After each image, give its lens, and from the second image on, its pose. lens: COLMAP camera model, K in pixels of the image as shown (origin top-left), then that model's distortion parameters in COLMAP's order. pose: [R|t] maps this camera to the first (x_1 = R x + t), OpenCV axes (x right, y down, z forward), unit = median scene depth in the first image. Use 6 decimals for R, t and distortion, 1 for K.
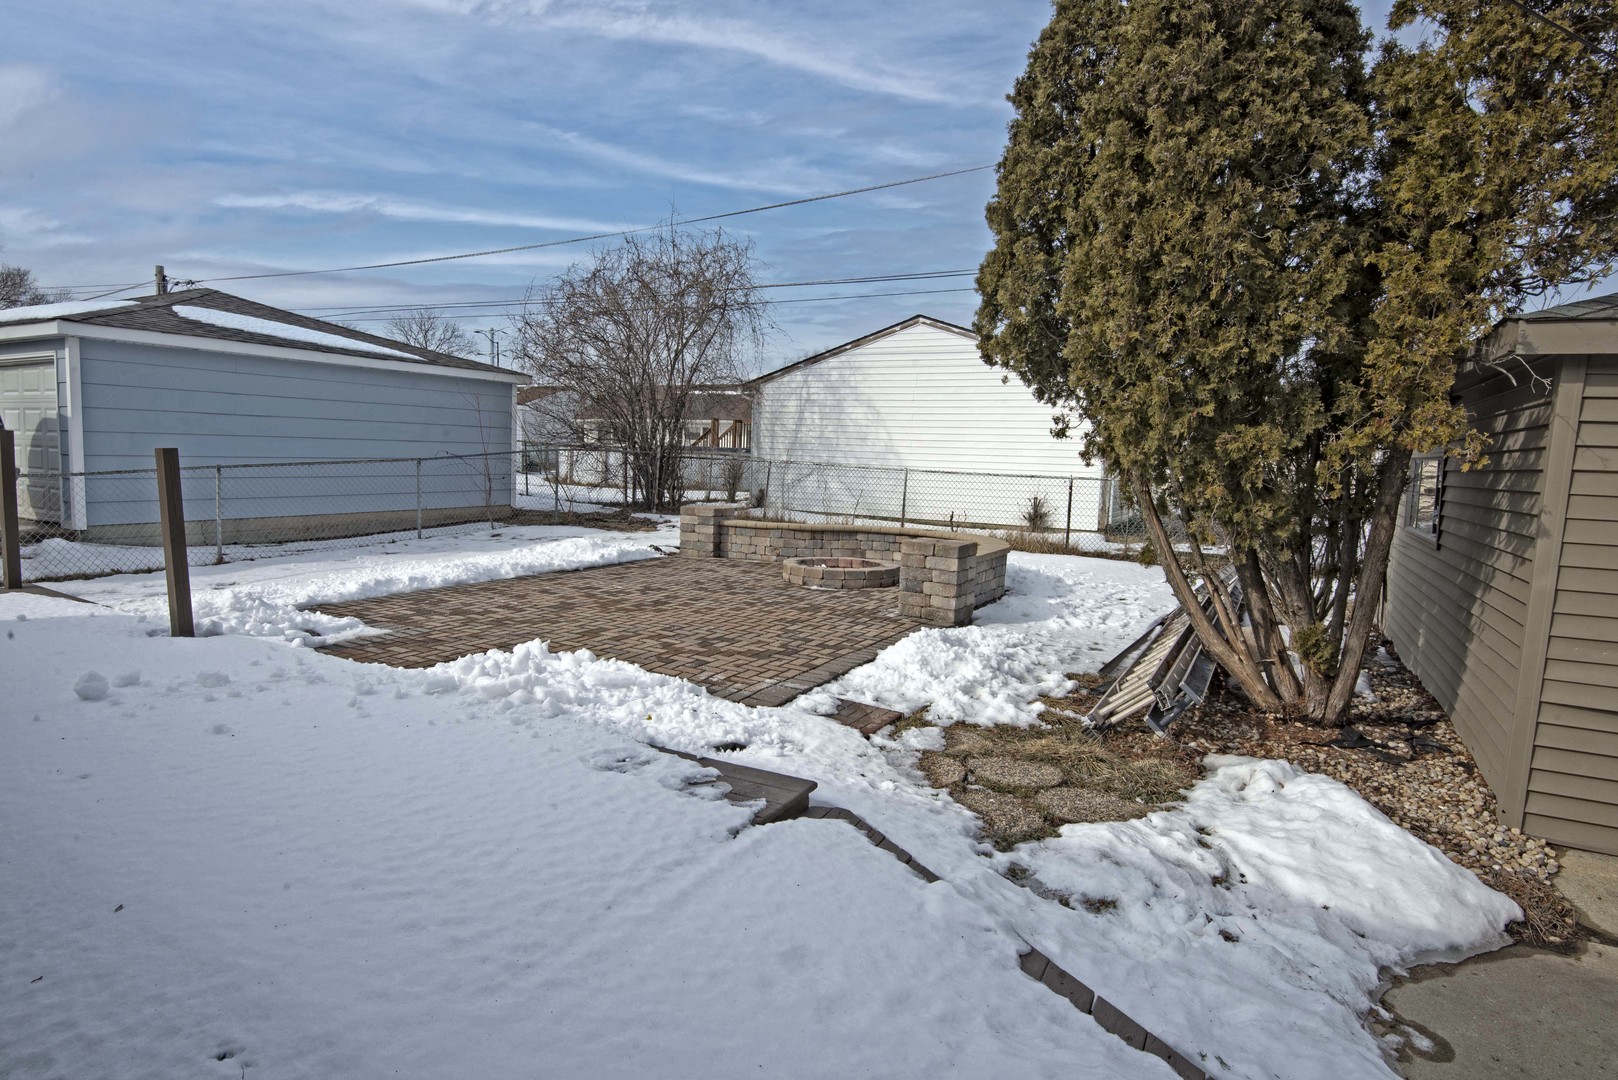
lens RADIAL K [[850.6, 0, 808.3], [0, 850.6, 567.4], [0, 0, 1]] dist [0.028778, 0.000047]
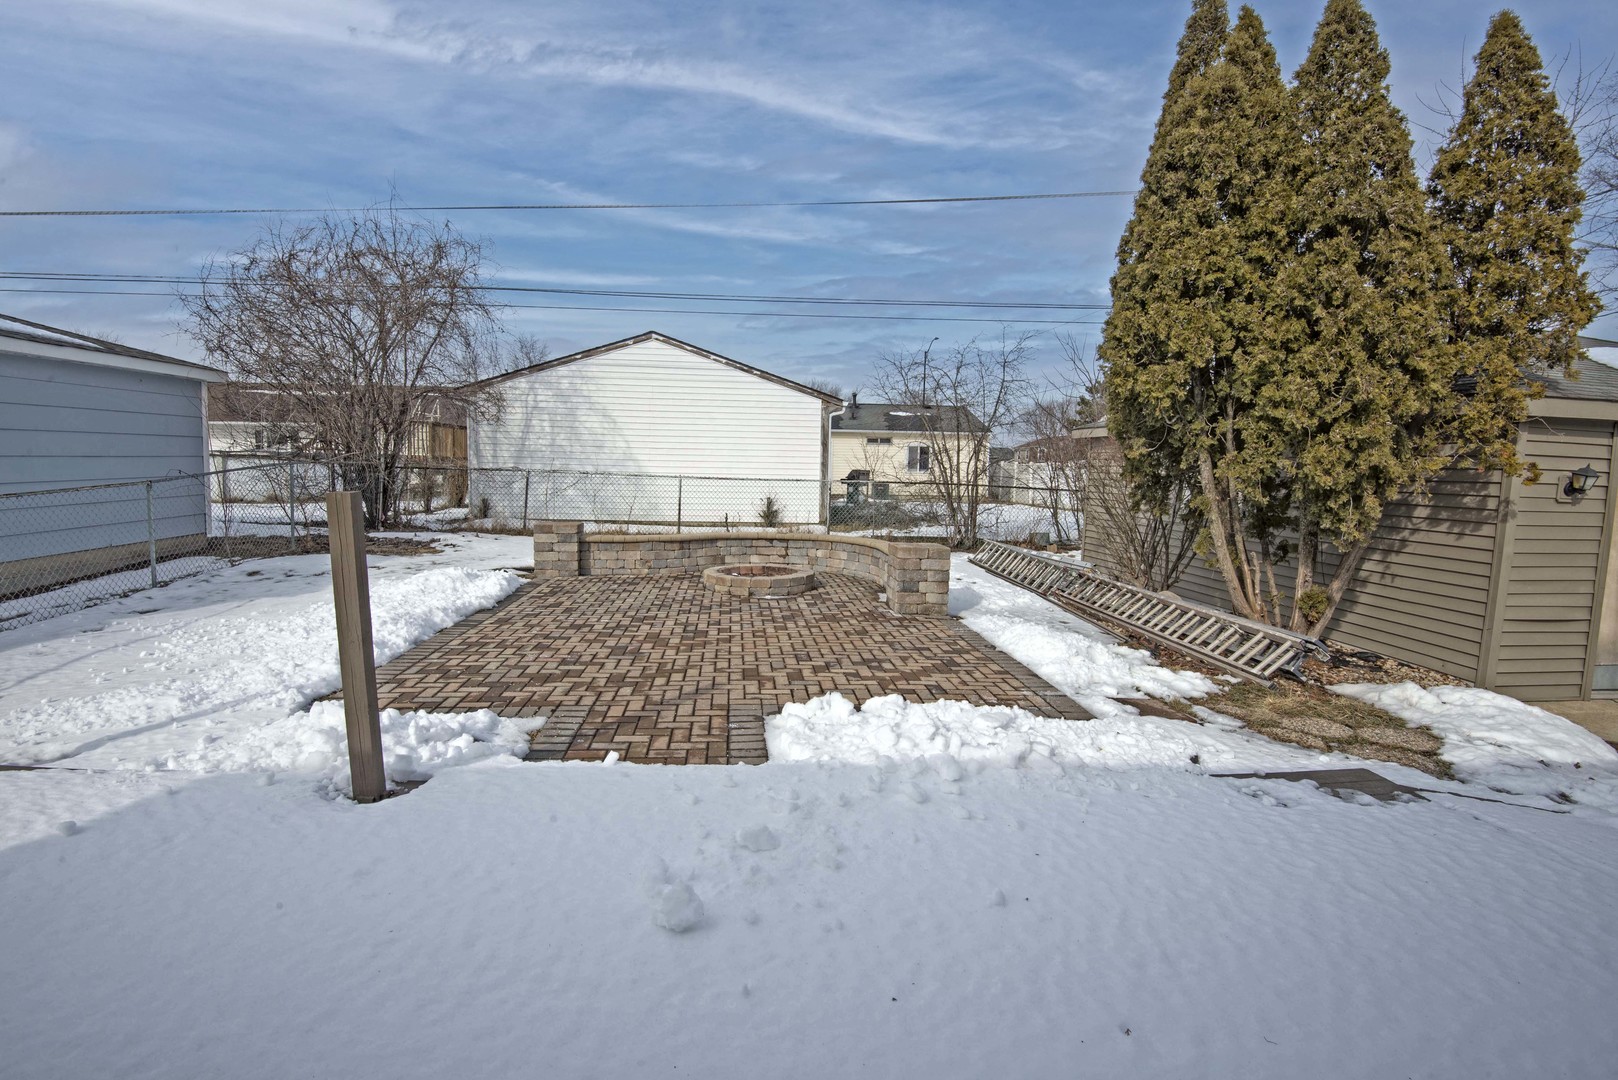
lens RADIAL K [[747.4, 0, 806.7], [0, 747.4, 548.0], [0, 0, 1]] dist [-0.017788, -0.000410]
pose [[0.837959, -0.074701, 0.540597, -0.257937], [0.078063, 0.996808, 0.016740, -0.027811], [-0.540122, 0.028173, 0.841115, 0.124589]]
